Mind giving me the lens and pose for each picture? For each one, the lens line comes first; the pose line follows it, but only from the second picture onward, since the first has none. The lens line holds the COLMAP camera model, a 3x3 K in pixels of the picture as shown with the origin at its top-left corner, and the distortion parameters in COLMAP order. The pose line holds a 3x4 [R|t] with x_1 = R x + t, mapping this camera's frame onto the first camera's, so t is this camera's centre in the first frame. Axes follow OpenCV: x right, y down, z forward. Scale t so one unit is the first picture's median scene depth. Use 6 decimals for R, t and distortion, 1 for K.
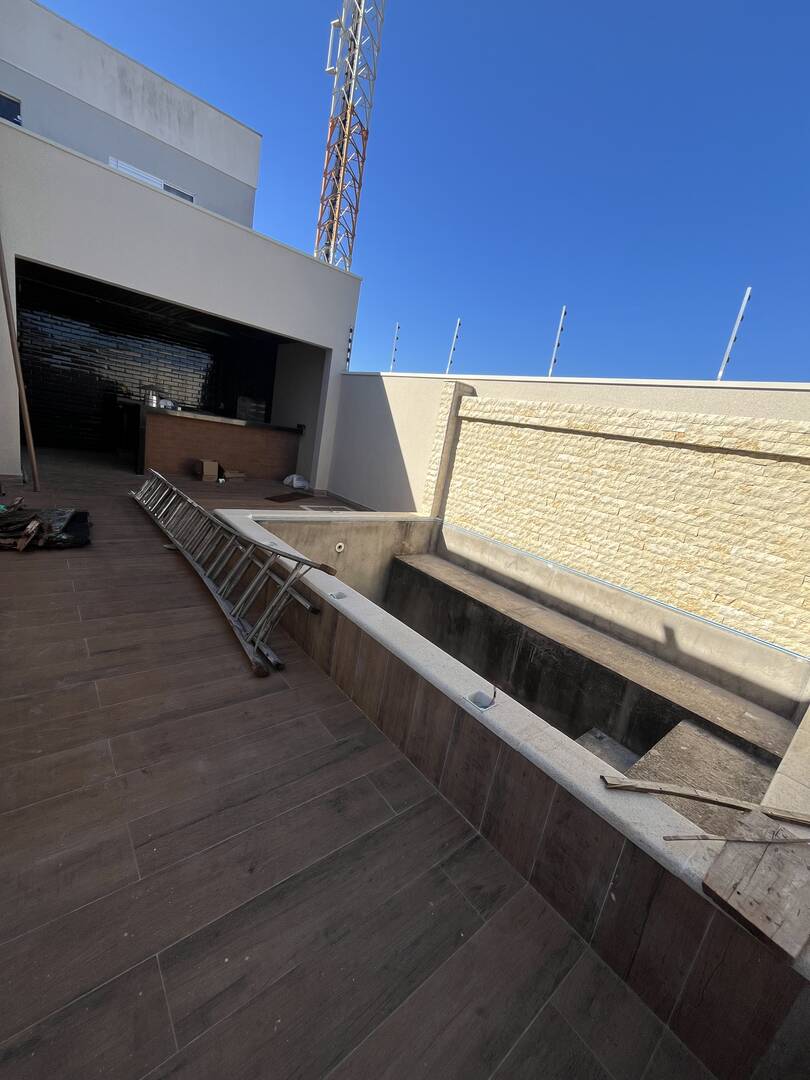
lens RADIAL K [[434.4, 0, 404.2], [0, 434.4, 537.1], [0, 0, 1]] dist [0.003846, 0.000299]
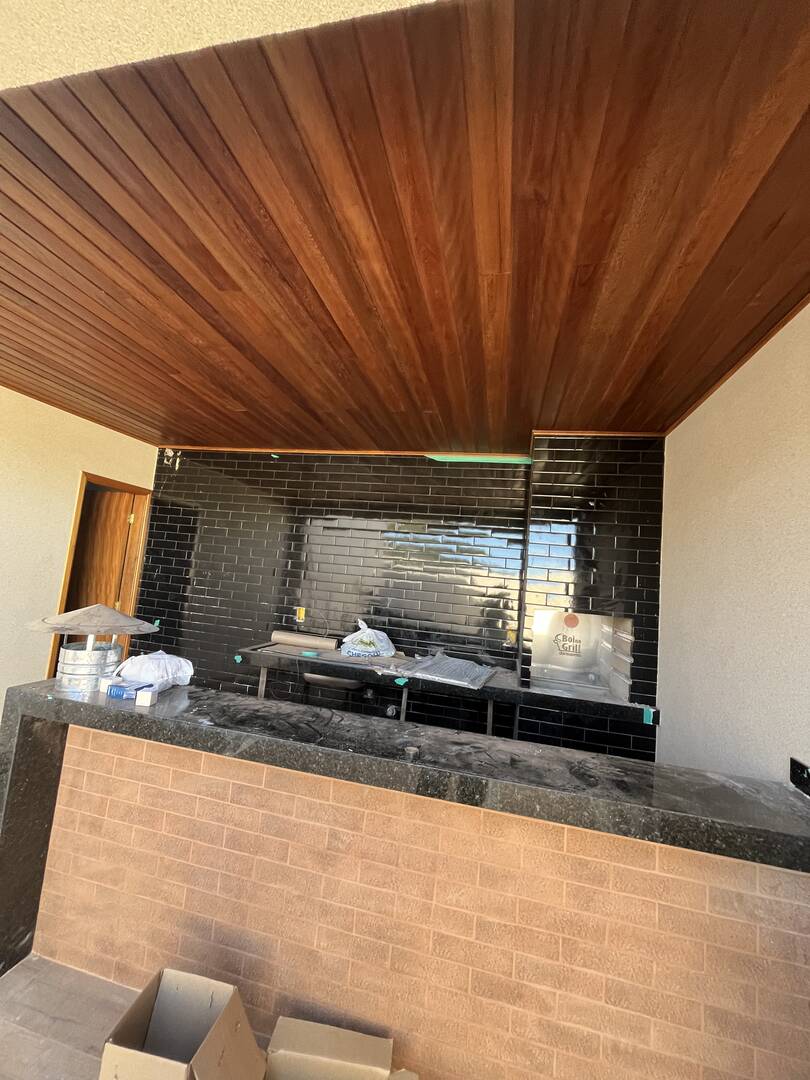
lens RADIAL K [[434.4, 0, 405.7], [0, 434.4, 537.2], [0, 0, 1]] dist [0.003846, 0.000299]
pose [[0.610632, -0.190002, -0.768784, -0.218063], [-0.169871, 0.916767, -0.361501, -0.285981], [0.773481, 0.351338, 0.527531, 0.871065]]
